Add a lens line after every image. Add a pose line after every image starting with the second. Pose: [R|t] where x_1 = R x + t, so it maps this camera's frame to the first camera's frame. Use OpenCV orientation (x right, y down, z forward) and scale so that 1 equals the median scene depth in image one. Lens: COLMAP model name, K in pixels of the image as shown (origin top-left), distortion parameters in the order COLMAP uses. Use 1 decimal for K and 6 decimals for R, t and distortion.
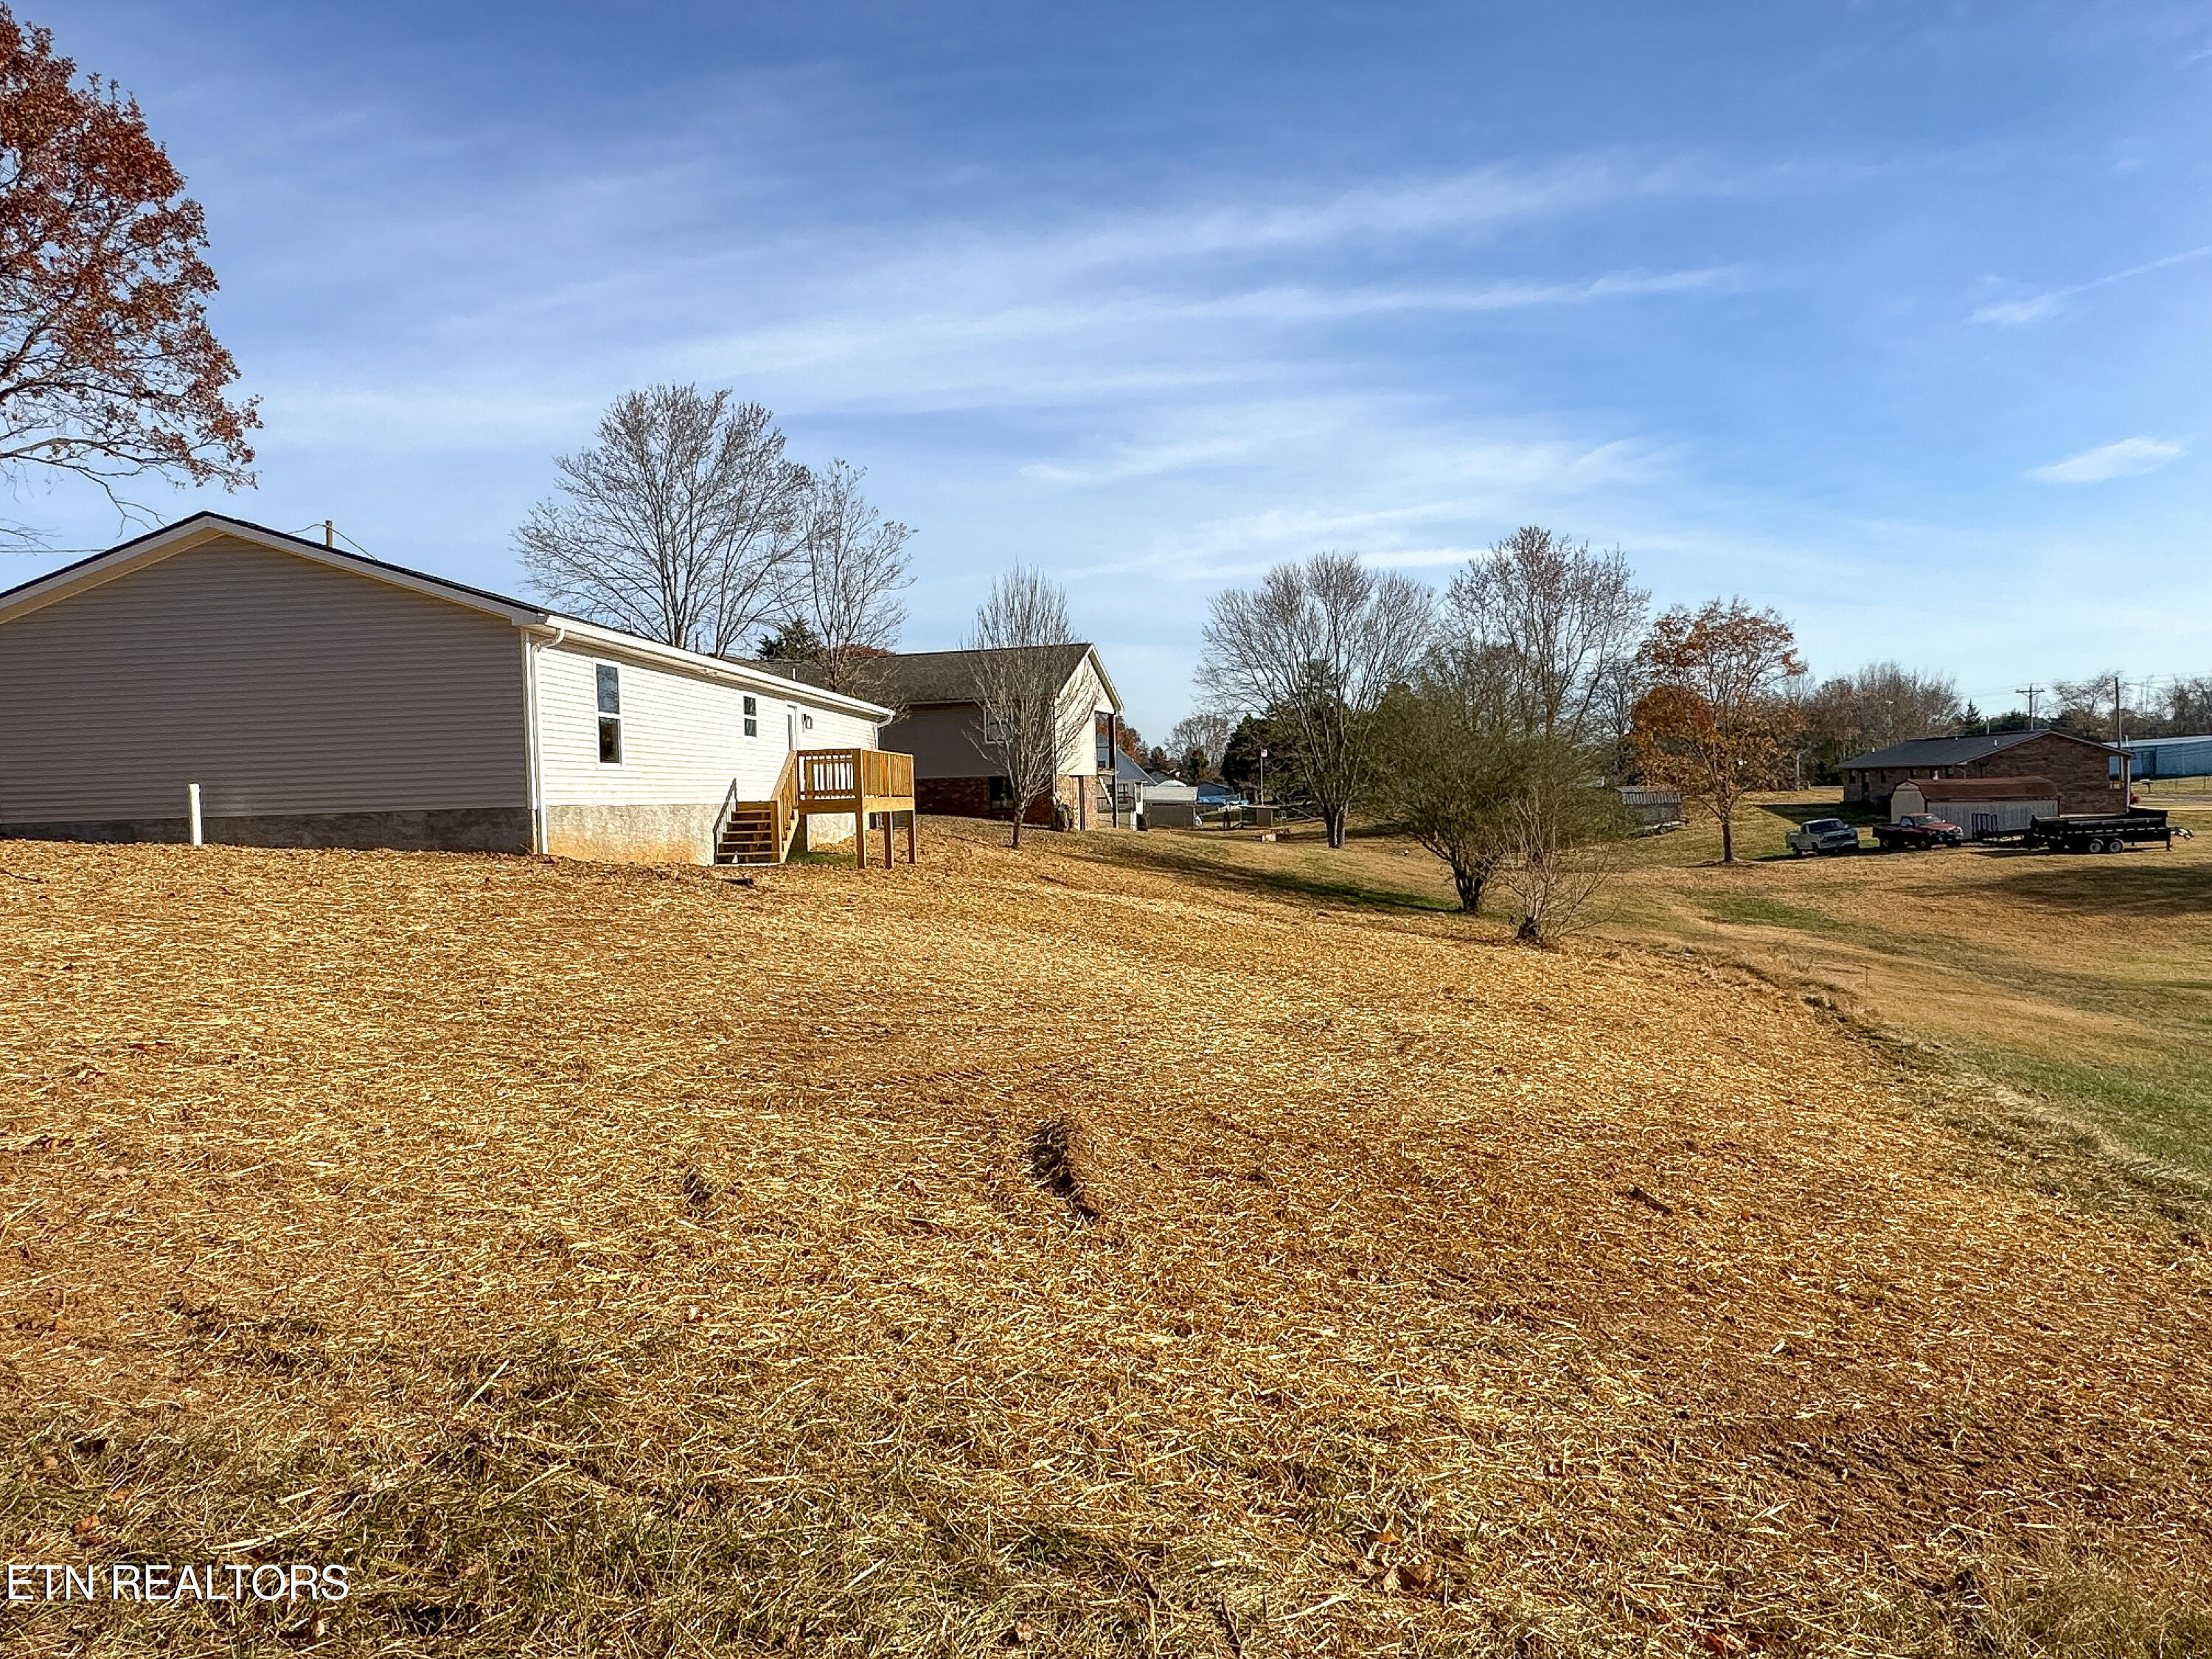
lens RADIAL K [[1376.9, 0, 1101.7], [0, 1376.9, 839.1], [0, 0, 1]] dist [0.022537, 0.000985]
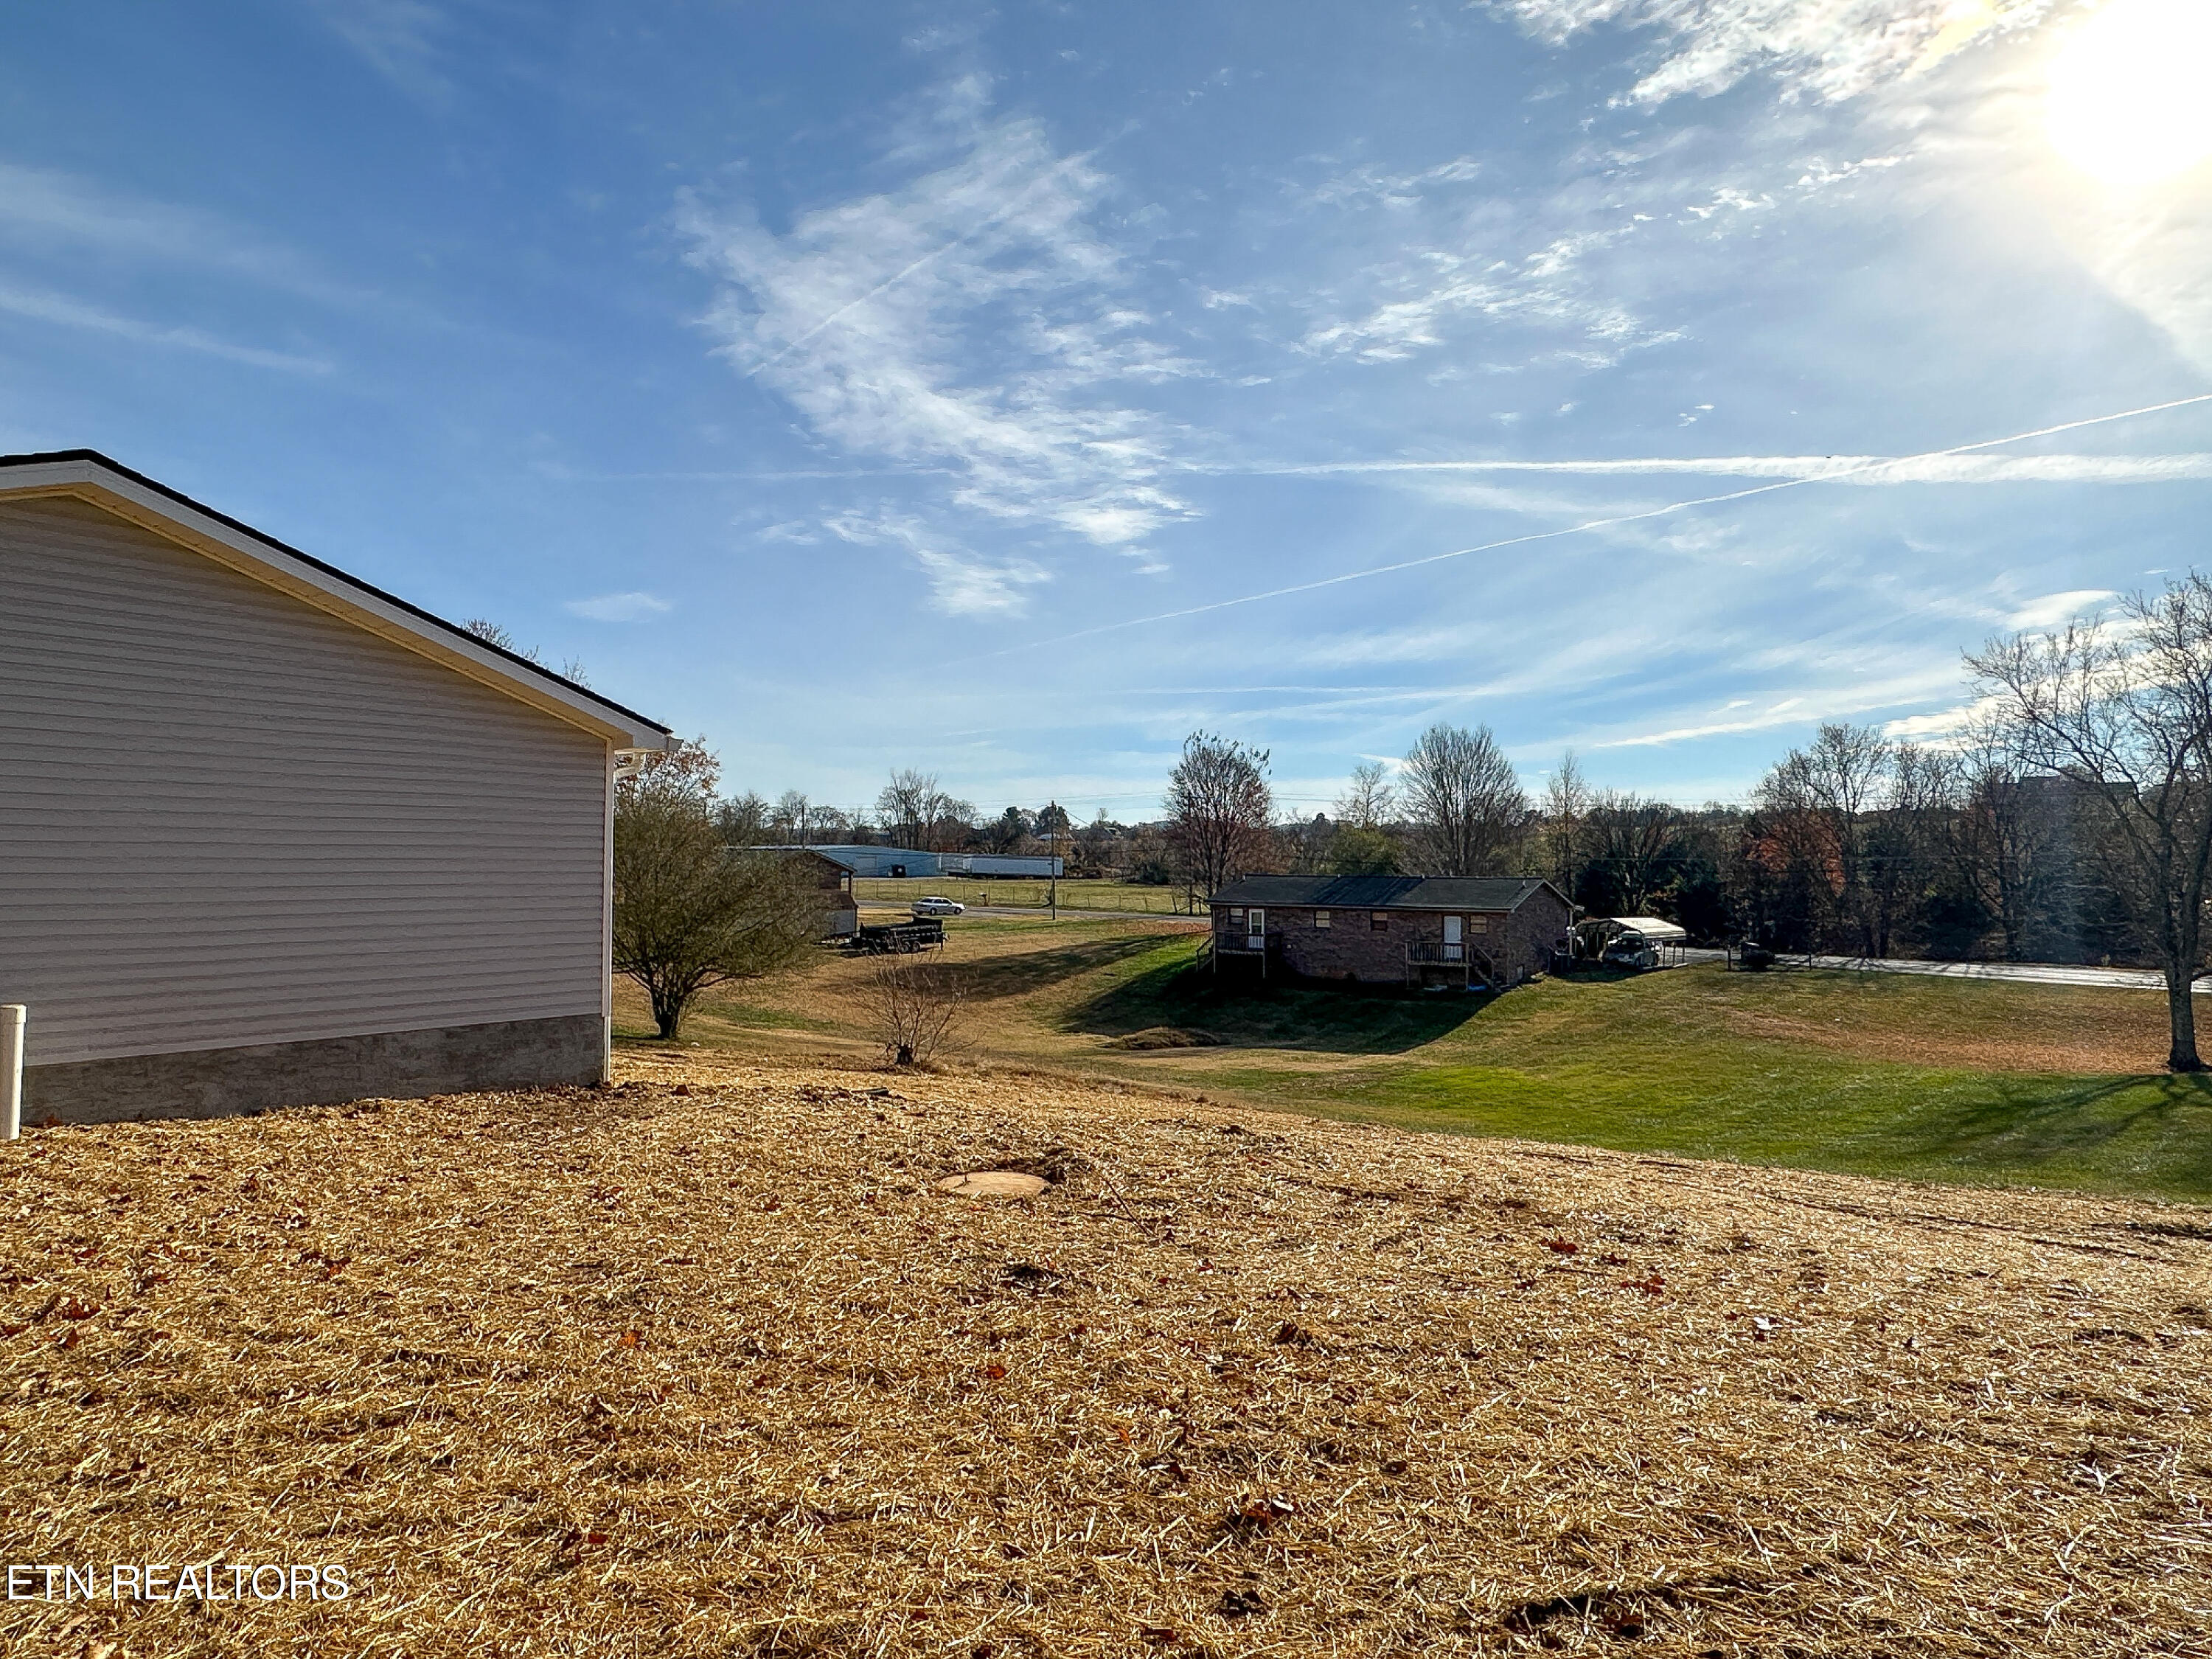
lens RADIAL K [[1376.9, 0, 1100.7], [0, 1376.9, 828.3], [0, 0, 1]] dist [0.022537, 0.000985]
pose [[0.568940, 0.051261, 0.820780, -0.831643], [0.005628, 0.997789, -0.066217, -0.067722], [-0.822360, 0.042293, 0.567394, 0.389798]]
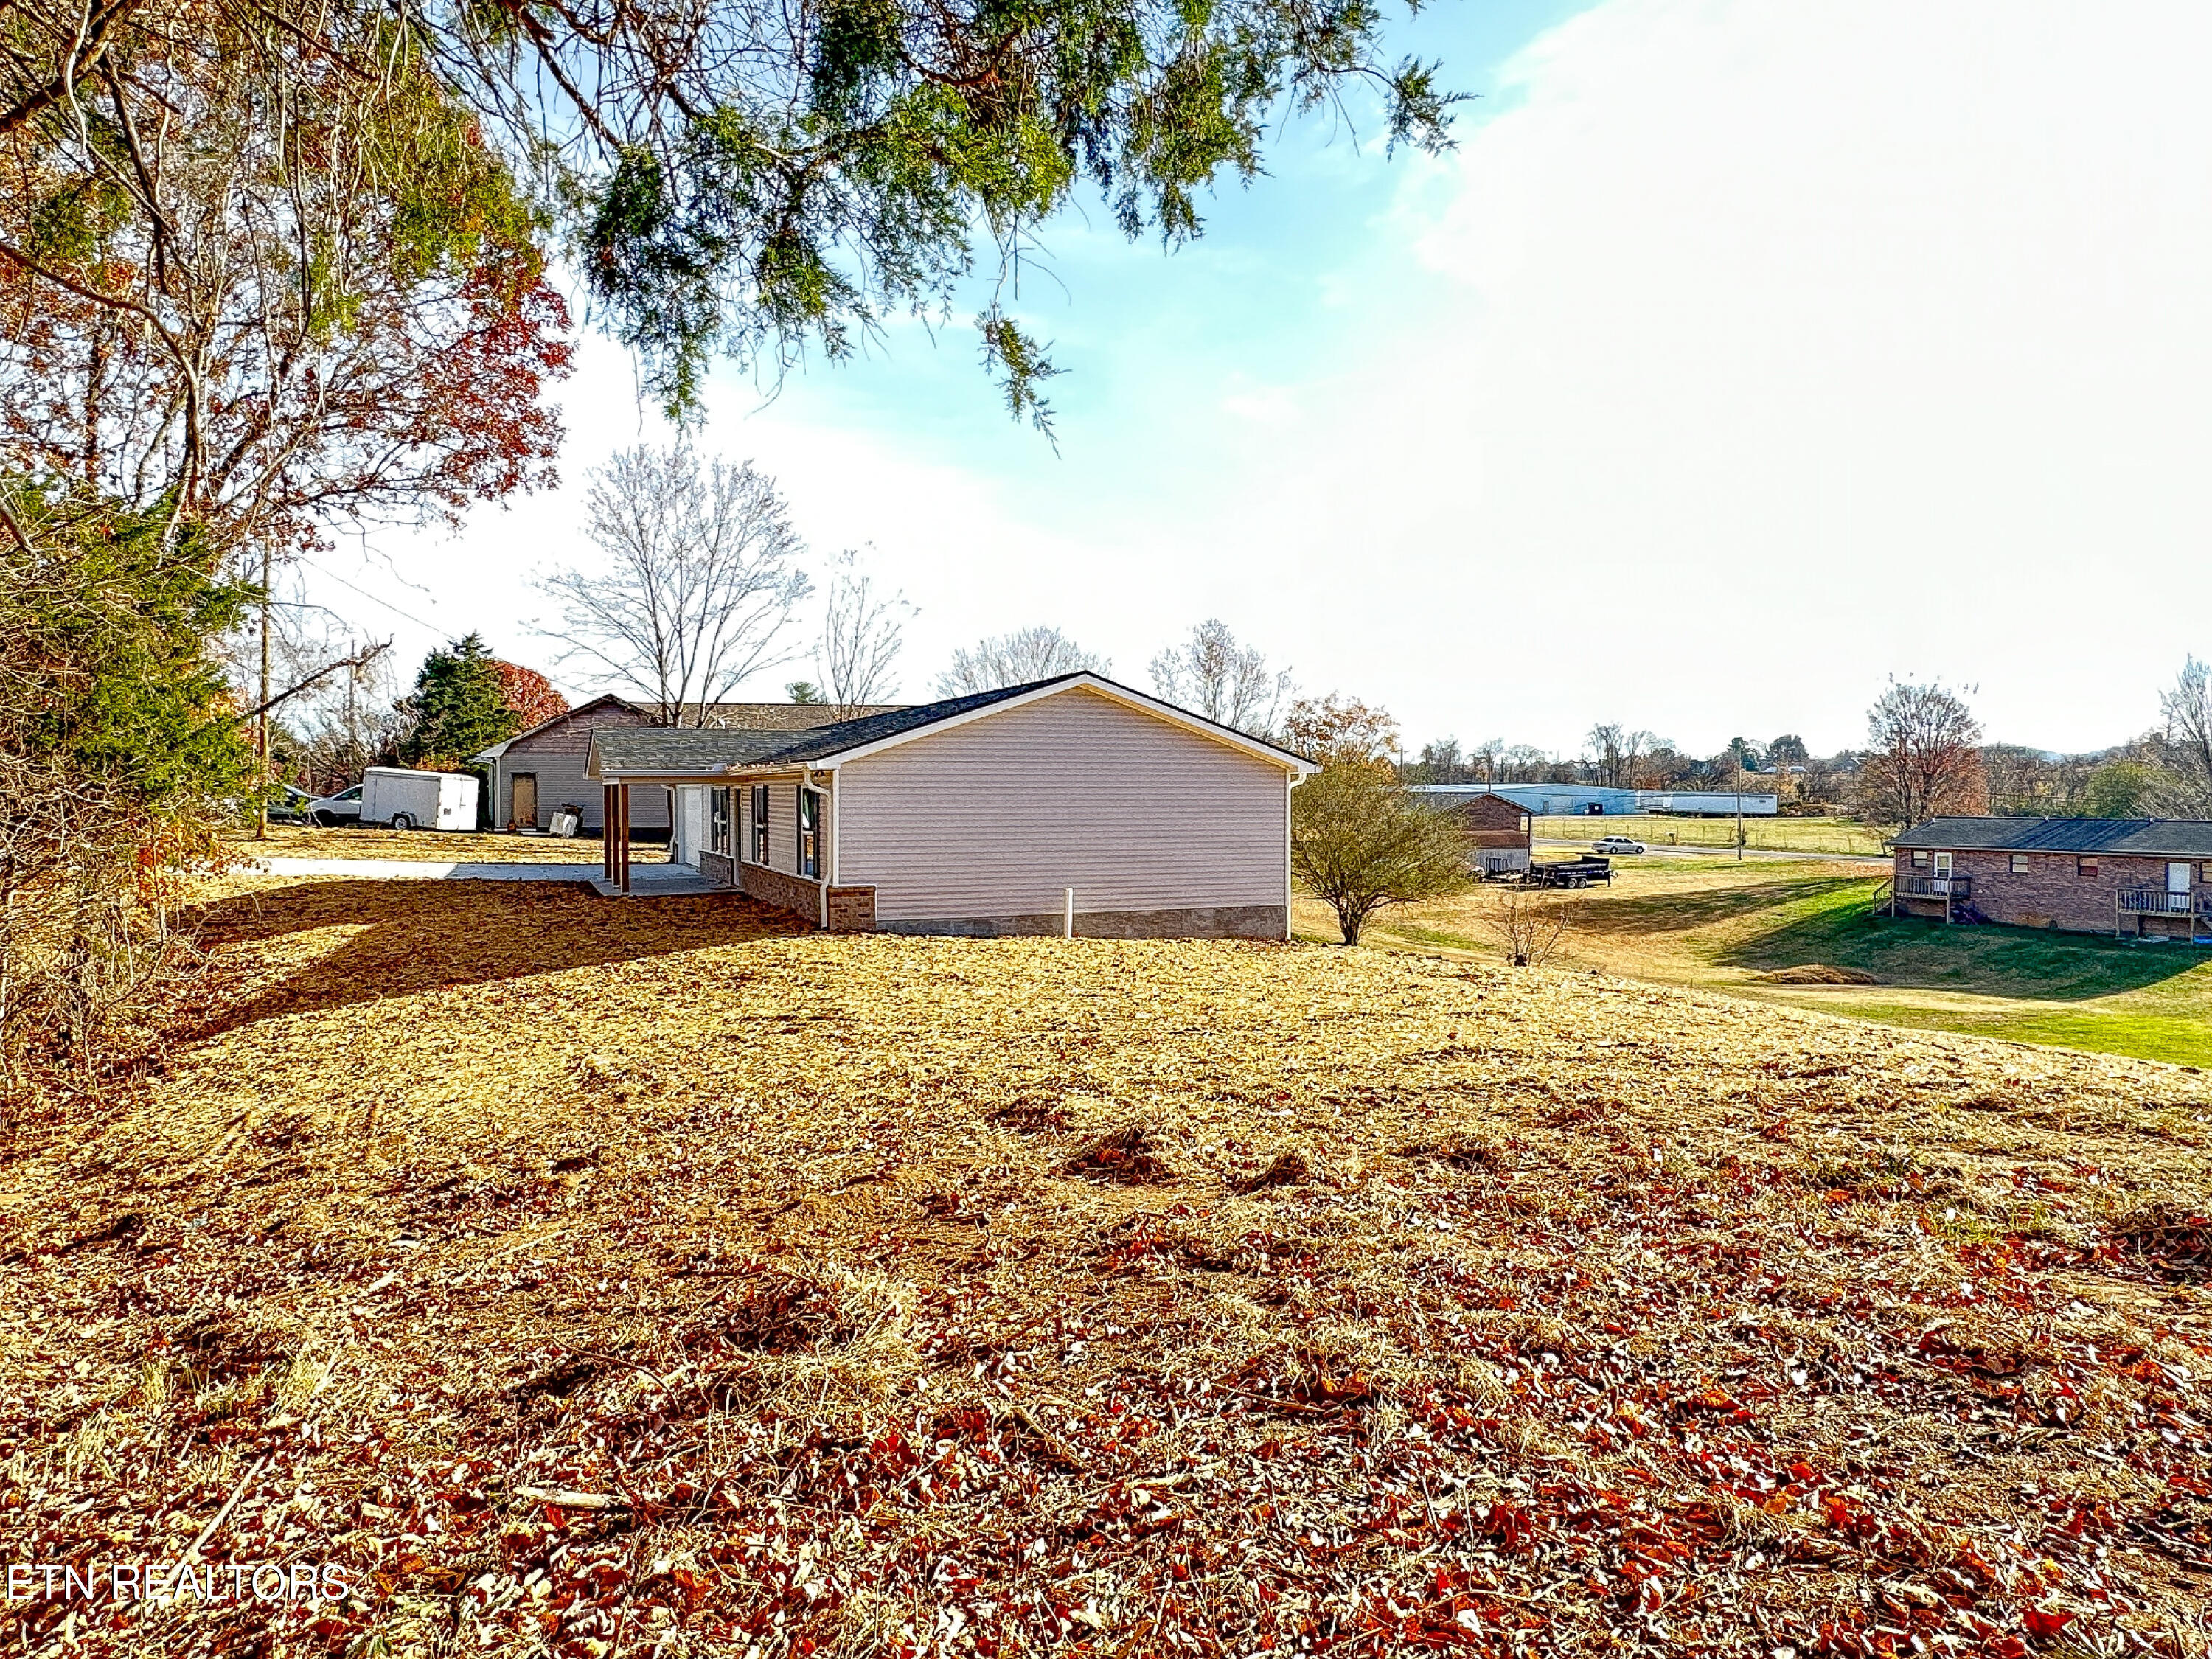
lens RADIAL K [[1376.9, 0, 1108.5], [0, 1376.9, 819.2], [0, 0, 1]] dist [0.022537, 0.000985]
pose [[0.891808, 0.018013, 0.452055, -1.177840], [-0.006974, 0.999636, -0.026076, -0.071032], [-0.452360, 0.020102, 0.891609, -0.149914]]
